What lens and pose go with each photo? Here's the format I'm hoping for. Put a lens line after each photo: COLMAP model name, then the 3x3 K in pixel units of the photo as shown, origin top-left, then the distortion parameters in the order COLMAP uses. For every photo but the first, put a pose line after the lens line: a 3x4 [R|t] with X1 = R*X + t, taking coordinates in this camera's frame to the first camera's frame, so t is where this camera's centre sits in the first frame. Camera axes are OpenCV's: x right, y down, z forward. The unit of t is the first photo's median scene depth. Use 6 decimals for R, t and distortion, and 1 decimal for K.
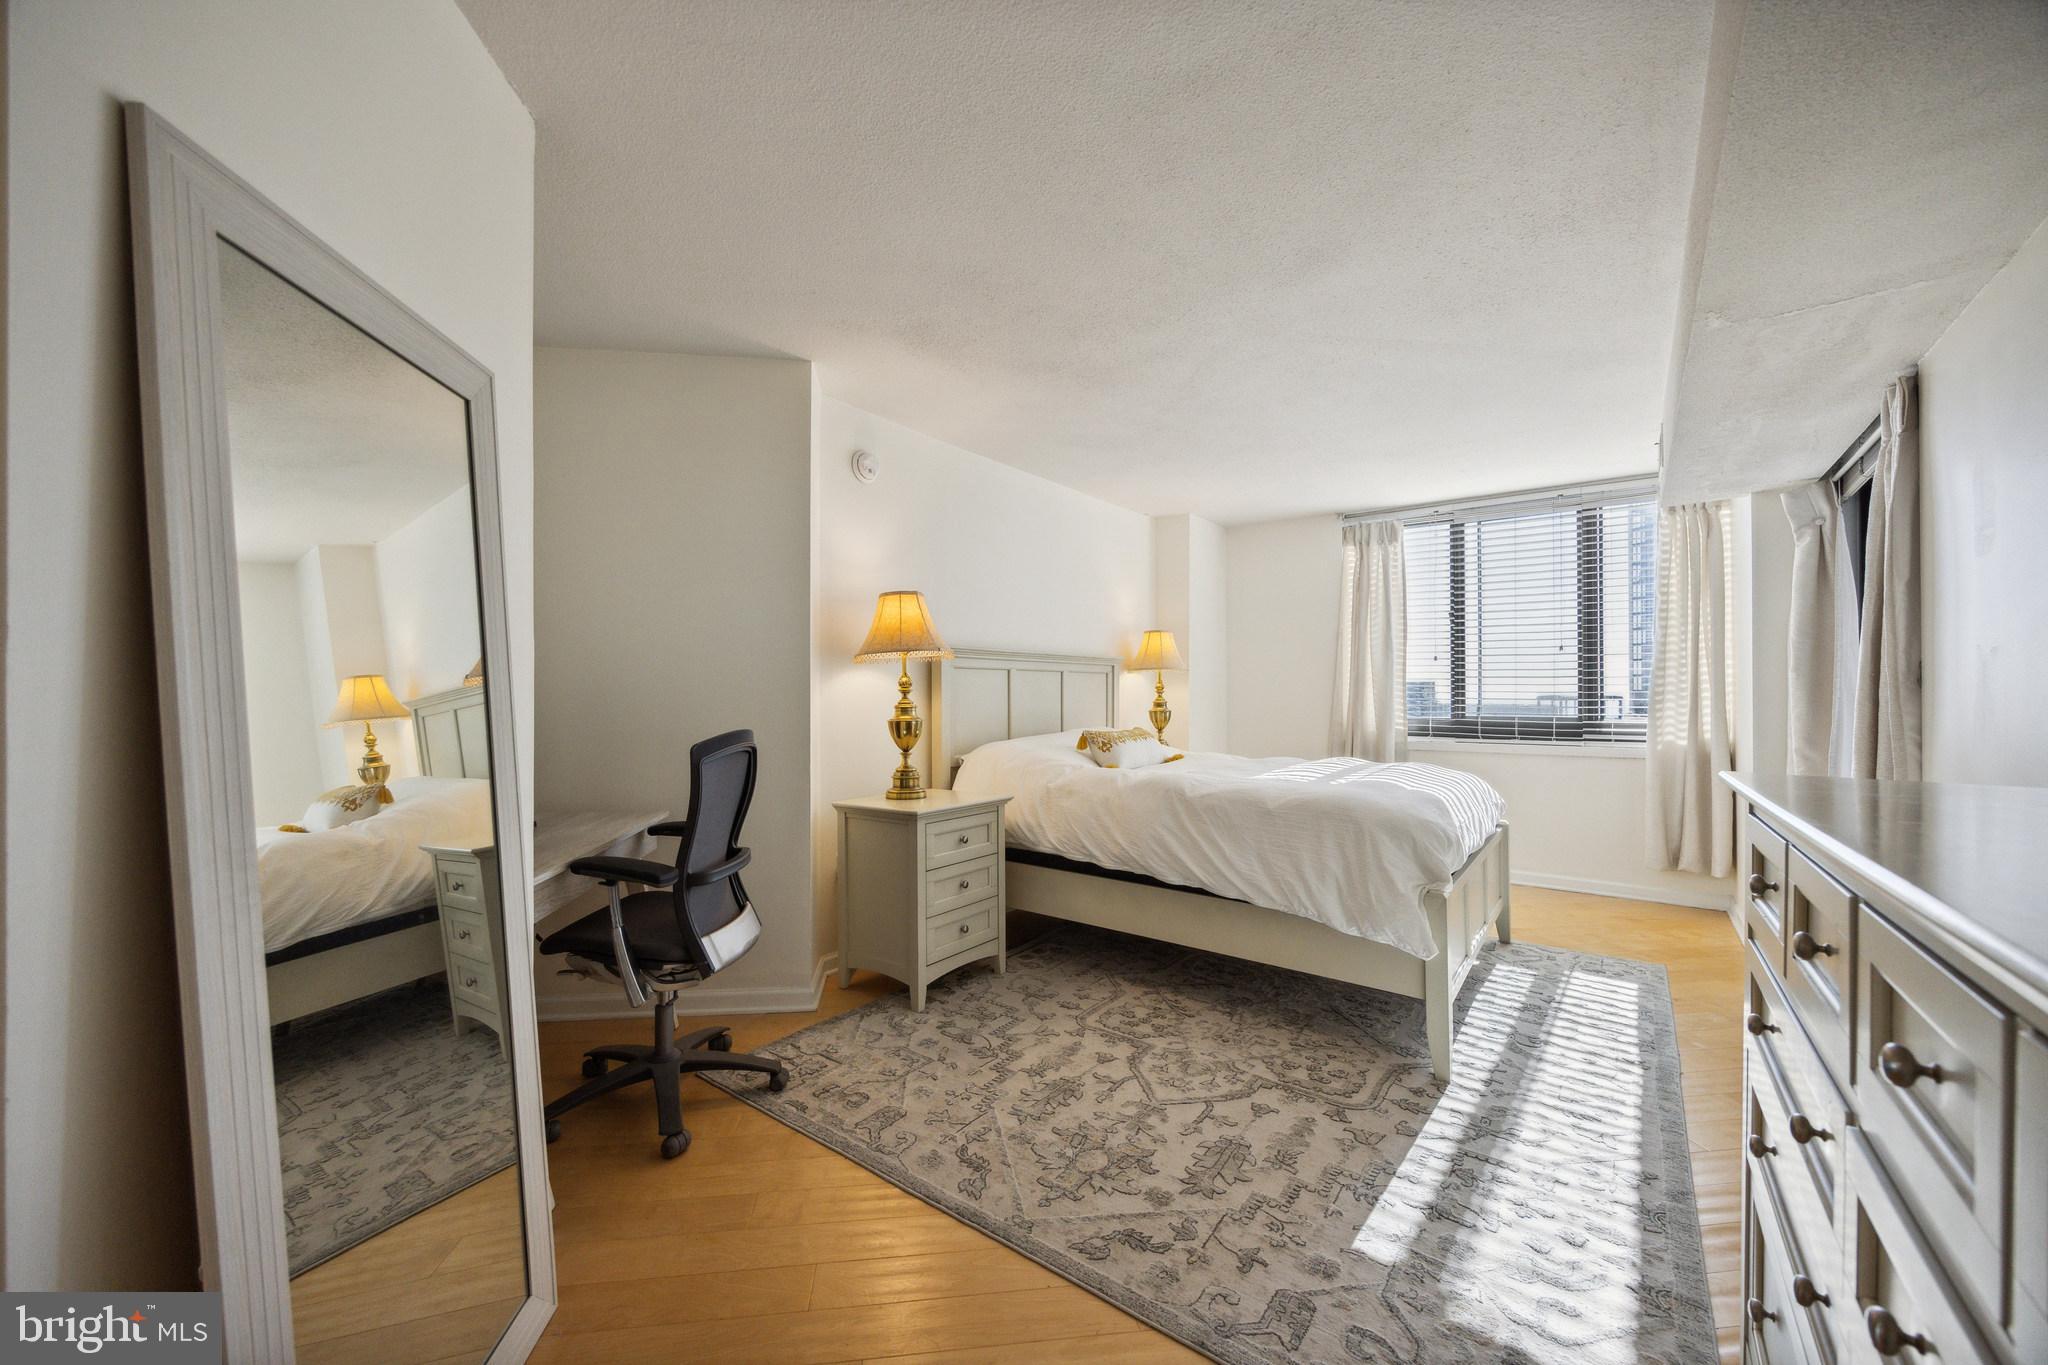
lens RADIAL K [[791.4, 0, 1028.5], [0, 791.4, 681.3], [0, 0, 1]] dist [-0.003366, -0.000759]
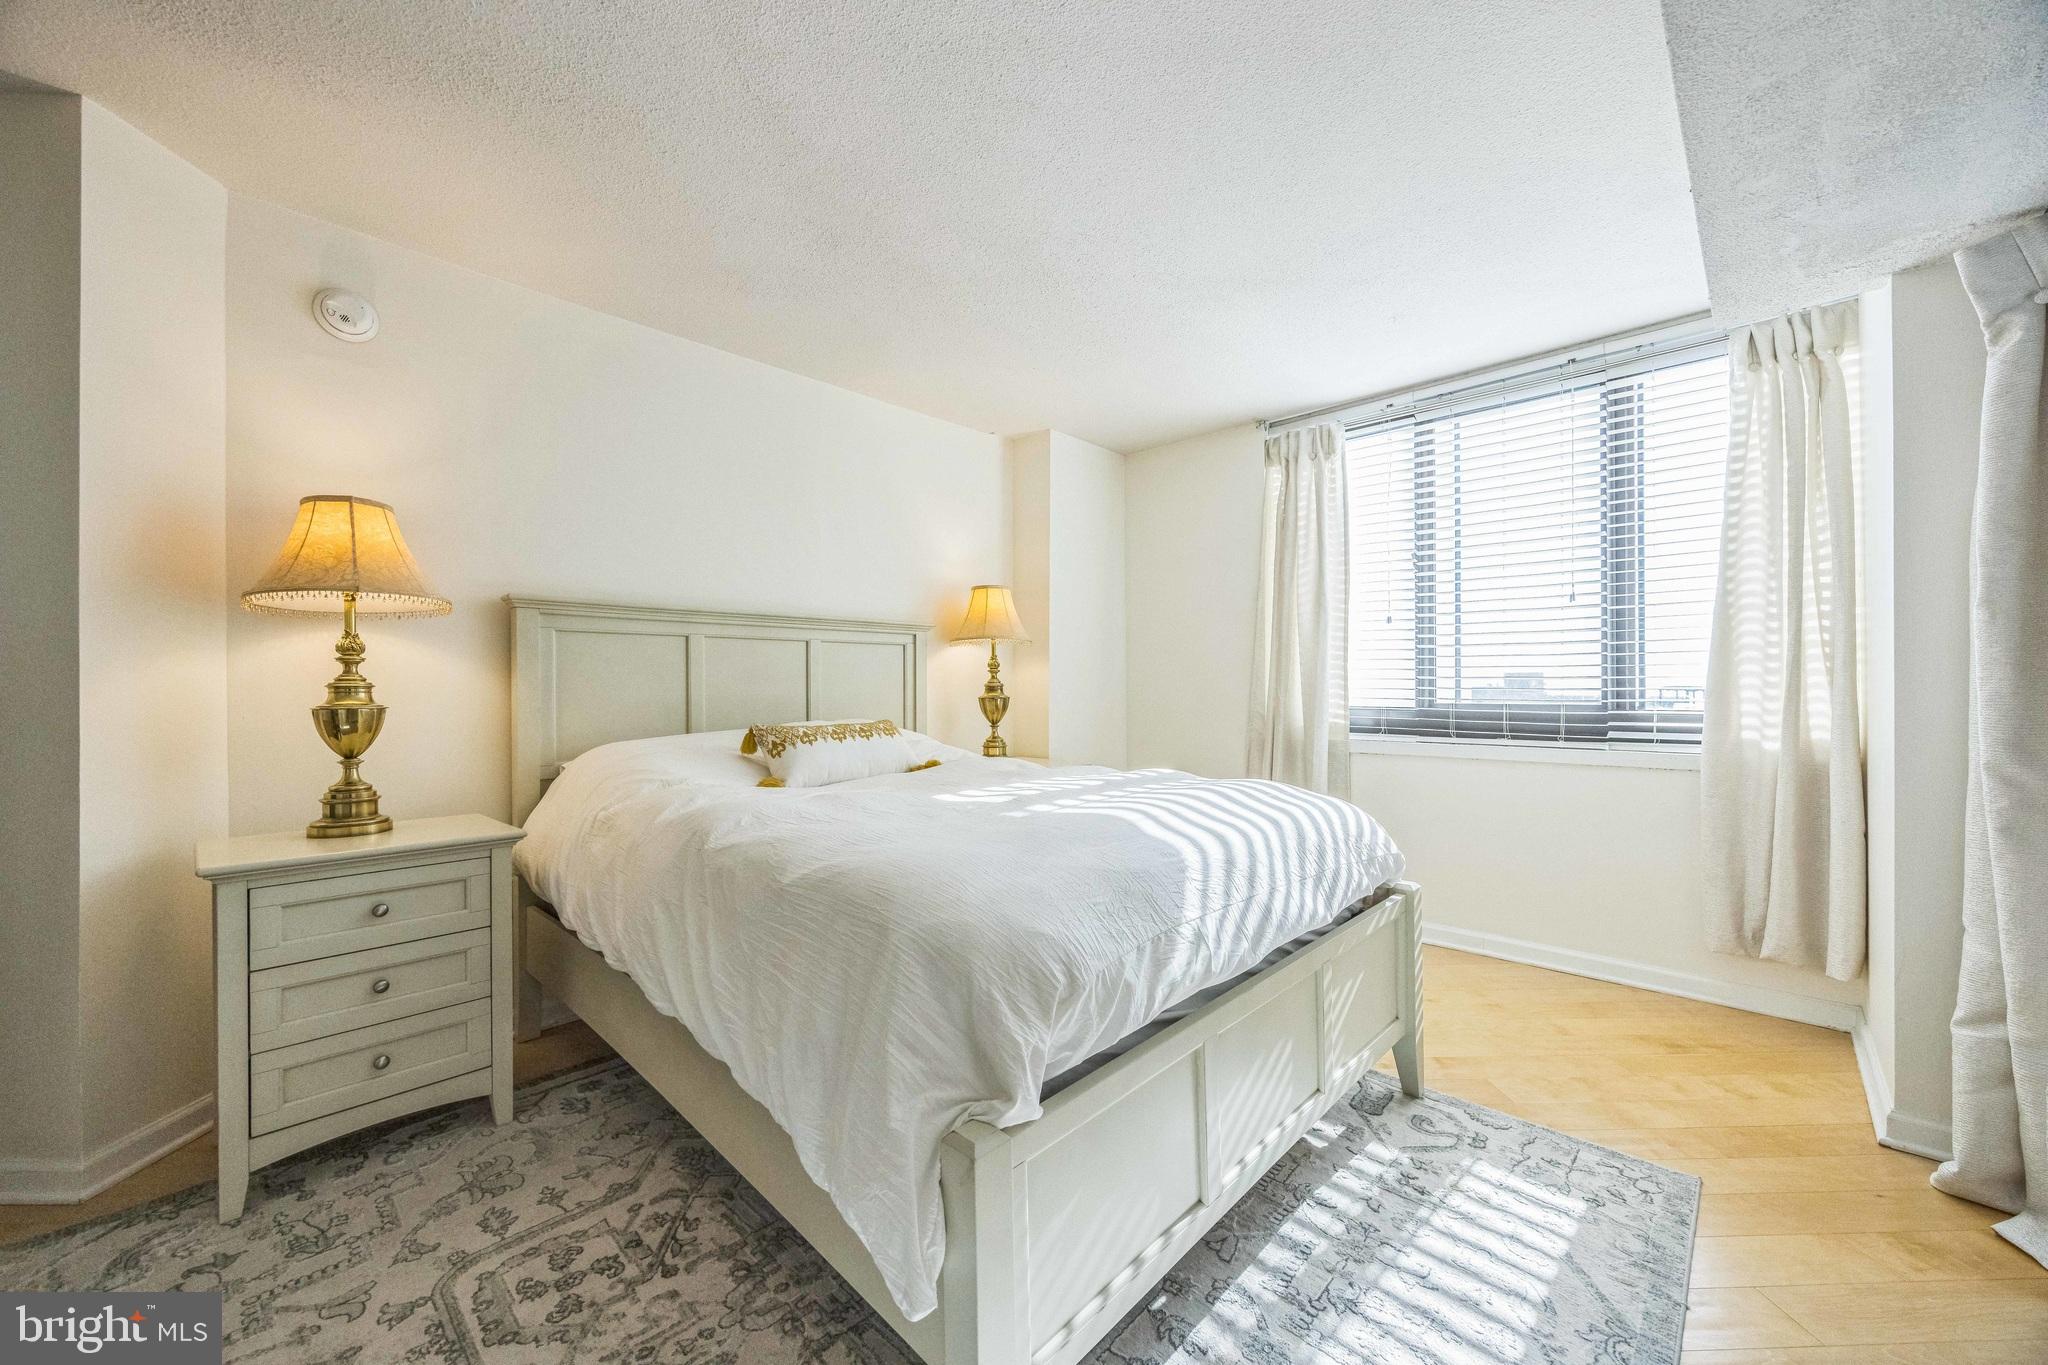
lens RADIAL K [[791.4, 0, 1016.4], [0, 791.4, 681.7], [0, 0, 1]] dist [-0.003366, -0.000759]
pose [[0.993597, -0.004740, -0.112880, 0.336679], [0.005741, 0.999947, 0.008549, 0.021031], [0.112834, -0.009142, 0.993572, 0.350406]]
